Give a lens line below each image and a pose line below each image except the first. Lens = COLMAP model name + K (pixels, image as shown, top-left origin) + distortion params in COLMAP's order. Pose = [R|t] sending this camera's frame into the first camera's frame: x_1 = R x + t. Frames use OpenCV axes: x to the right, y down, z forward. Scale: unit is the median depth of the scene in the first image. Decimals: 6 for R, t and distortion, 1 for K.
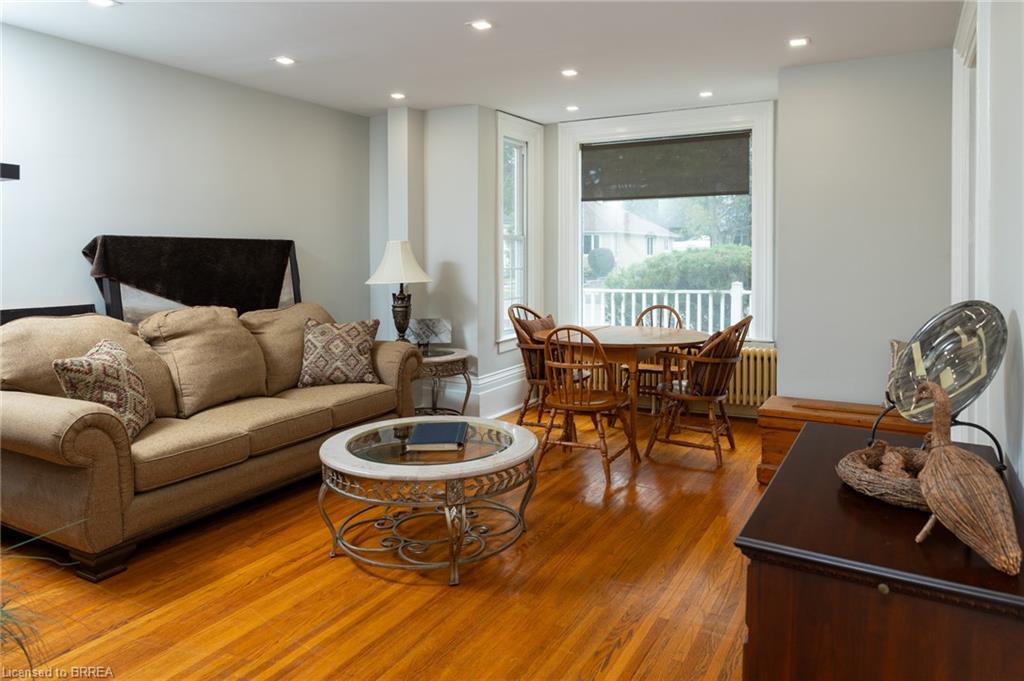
lens RADIAL K [[722.4, 0, 528.0], [0, 722.4, 280.1], [0, 0, 1]] dist [-0.014343, 0.004670]
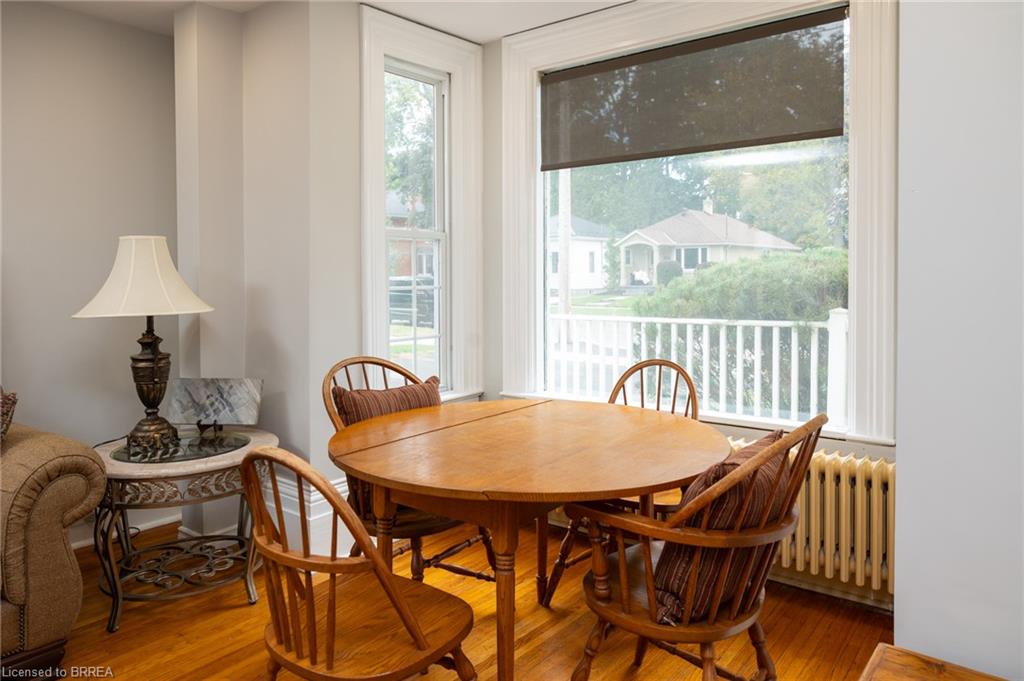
lens RADIAL K [[722.4, 0, 528.0], [0, 722.4, 280.1], [0, 0, 1]] dist [-0.014343, 0.004670]
pose [[0.986628, 0.000449, -0.162988, 0.174577], [-0.003930, 0.999771, -0.021031, -0.010332], [0.162942, 0.021391, 0.986404, 0.478307]]
